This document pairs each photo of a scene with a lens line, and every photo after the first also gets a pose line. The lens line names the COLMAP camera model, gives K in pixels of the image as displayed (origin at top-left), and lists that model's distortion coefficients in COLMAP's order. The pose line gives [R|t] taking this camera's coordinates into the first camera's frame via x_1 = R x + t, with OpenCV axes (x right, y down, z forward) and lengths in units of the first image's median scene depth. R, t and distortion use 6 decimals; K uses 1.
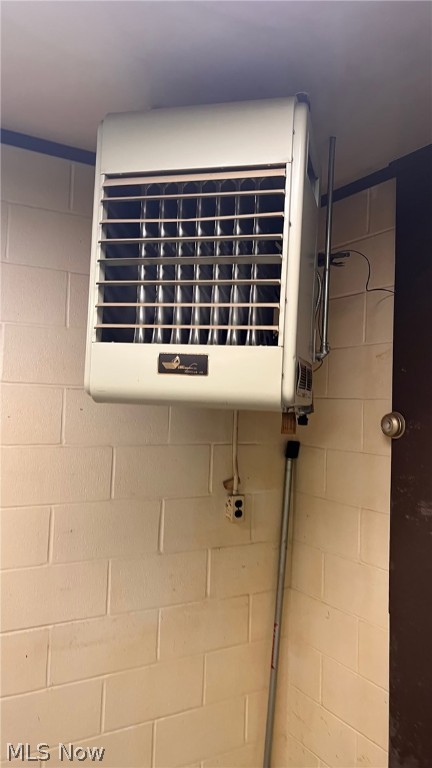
lens RADIAL K [[582.0, 0, 216.0], [0, 582.0, 384.0], [0, 0, 1]] dist [0.111823, -0.152044]
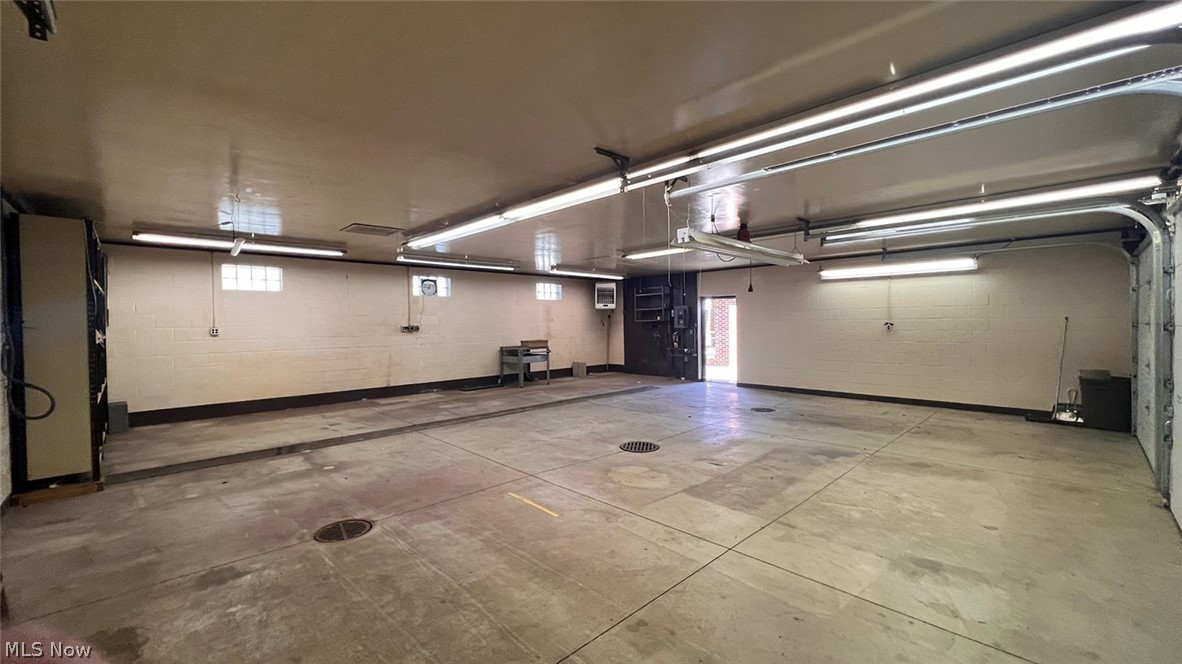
lens RADIAL K [[471.9, 0, 591.4], [0, 471.9, 333.6], [0, 0, 1]] dist [-0.001448, 0.000217]
pose [[0.980735, -0.028096, 0.193310, -1.997638], [0.012768, 0.996706, 0.080085, -0.212915], [-0.194923, -0.076074, 0.977864, -7.531998]]
